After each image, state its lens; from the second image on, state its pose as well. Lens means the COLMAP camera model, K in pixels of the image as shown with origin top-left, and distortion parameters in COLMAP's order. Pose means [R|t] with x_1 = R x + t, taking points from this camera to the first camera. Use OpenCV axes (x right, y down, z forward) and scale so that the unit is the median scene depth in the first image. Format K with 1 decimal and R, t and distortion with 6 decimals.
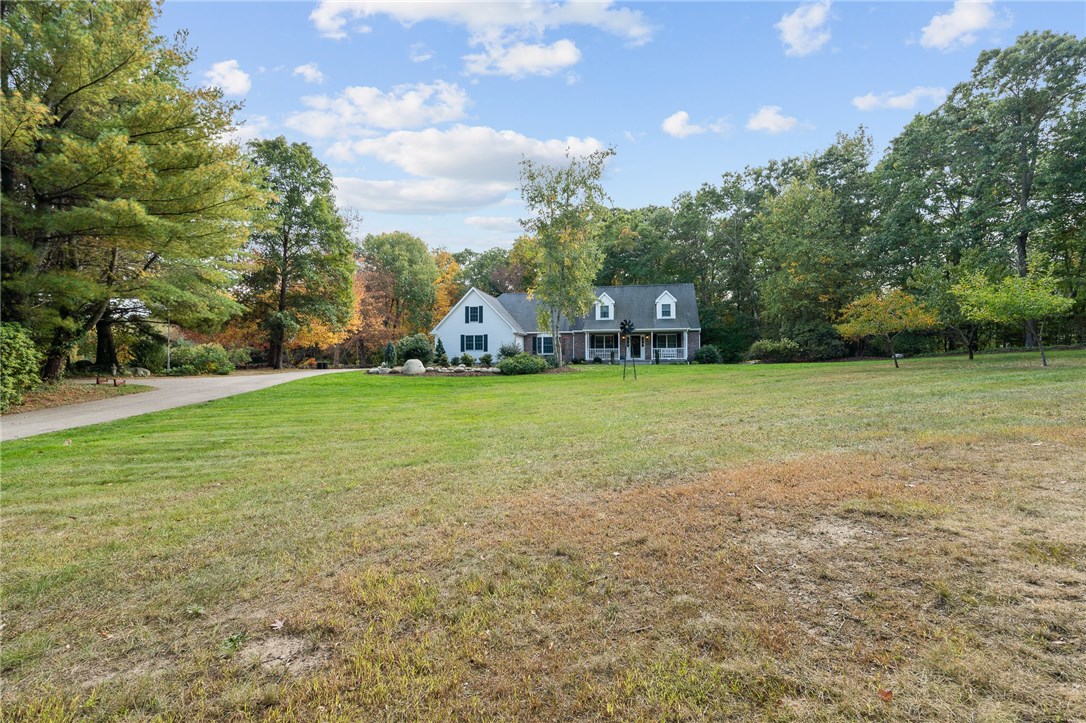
lens RADIAL K [[506.5, 0, 542.5], [0, 506.5, 359.5], [0, 0, 1]] dist [0.001052, 0.000267]
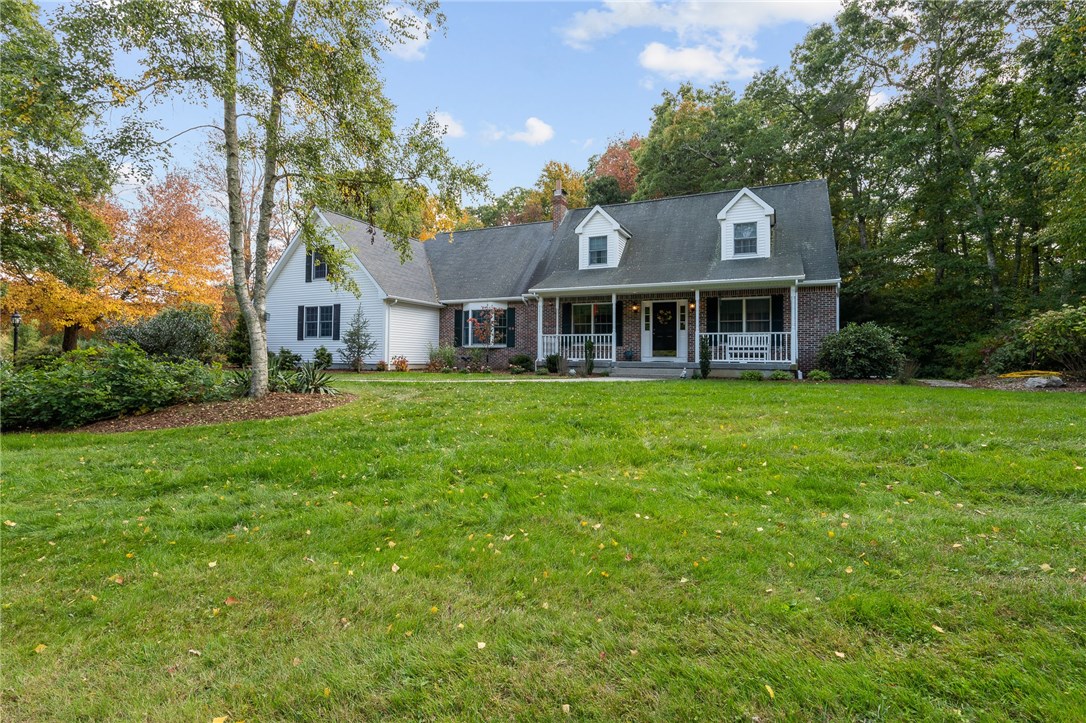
lens RADIAL K [[506.5, 0, 551.5], [0, 506.5, 335.9], [0, 0, 1]] dist [0.001052, 0.000267]
pose [[0.967769, 0.002132, -0.251831, 0.200533], [-0.008032, 0.999717, -0.022403, -0.010653], [0.251712, 0.023704, 0.967512, 0.588856]]
